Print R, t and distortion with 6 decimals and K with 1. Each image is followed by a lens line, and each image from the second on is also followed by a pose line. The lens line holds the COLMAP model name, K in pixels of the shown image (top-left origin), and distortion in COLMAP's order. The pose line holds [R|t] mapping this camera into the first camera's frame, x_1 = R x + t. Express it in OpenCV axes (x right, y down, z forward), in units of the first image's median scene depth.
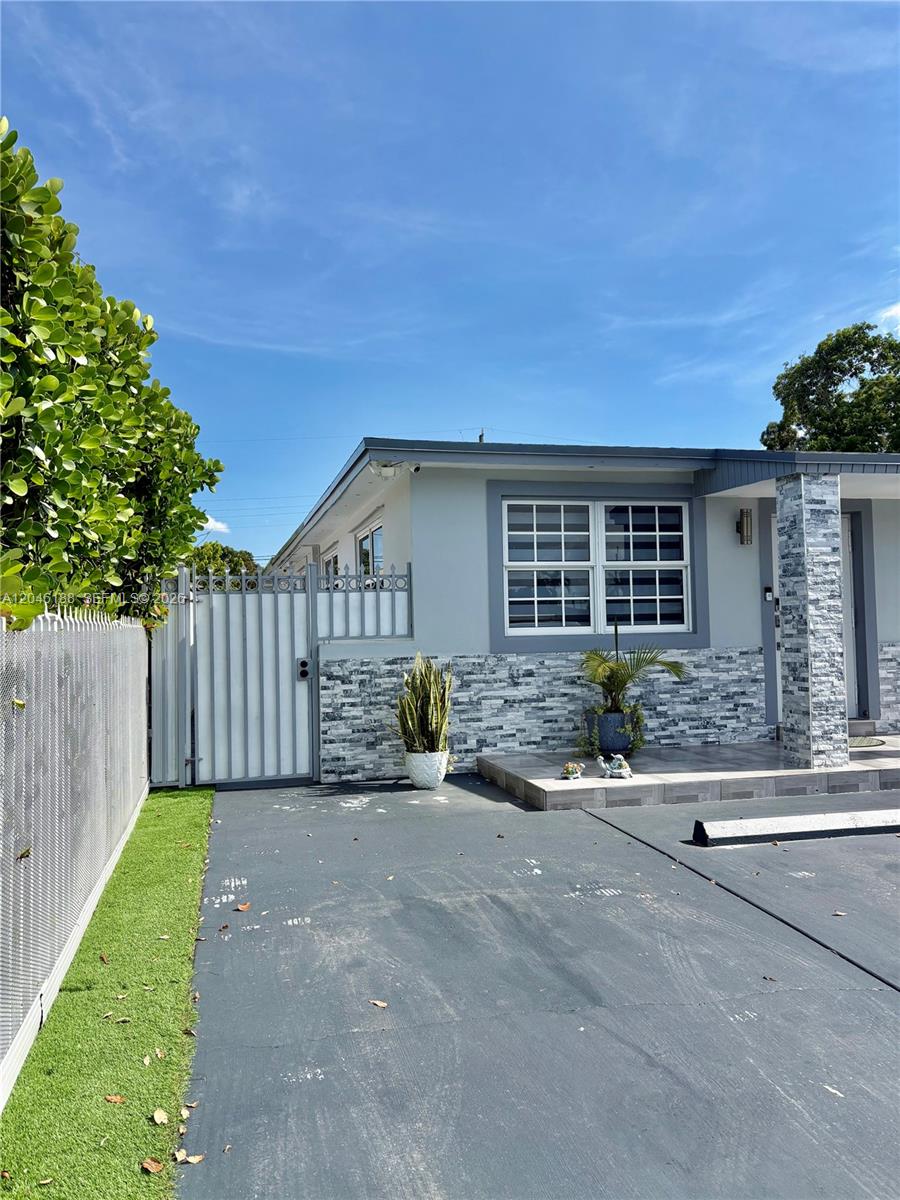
lens RADIAL K [[920.5, 0, 449.5], [0, 920.5, 602.0], [0, 0, 1]] dist [0.051682, -0.072238]
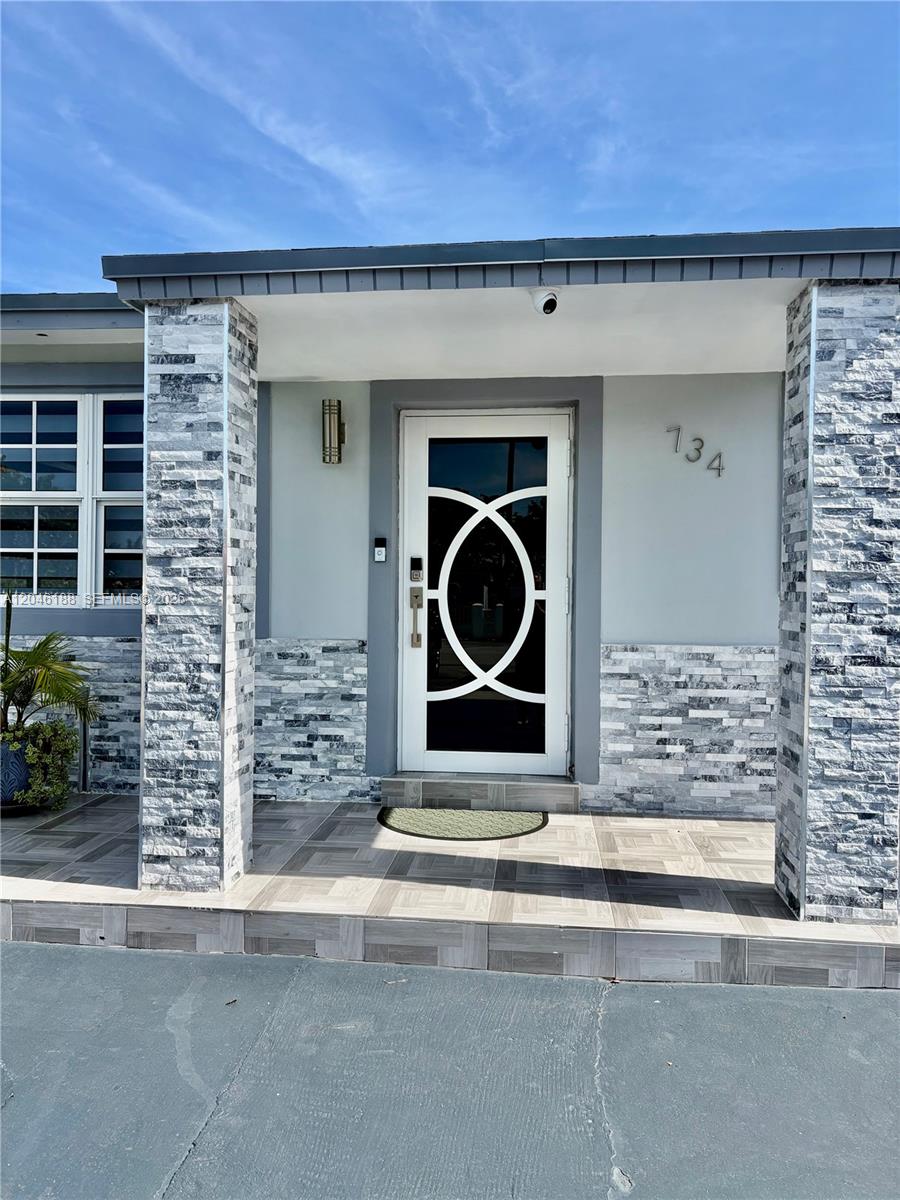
lens RADIAL K [[920.5, 0, 449.5], [0, 920.5, 602.0], [0, 0, 1]] dist [0.051682, -0.072238]
pose [[0.935580, 0.038268, -0.351036, 0.618790], [-0.022557, 0.998557, 0.048740, -0.004914], [0.352395, -0.037682, 0.935093, 0.506479]]
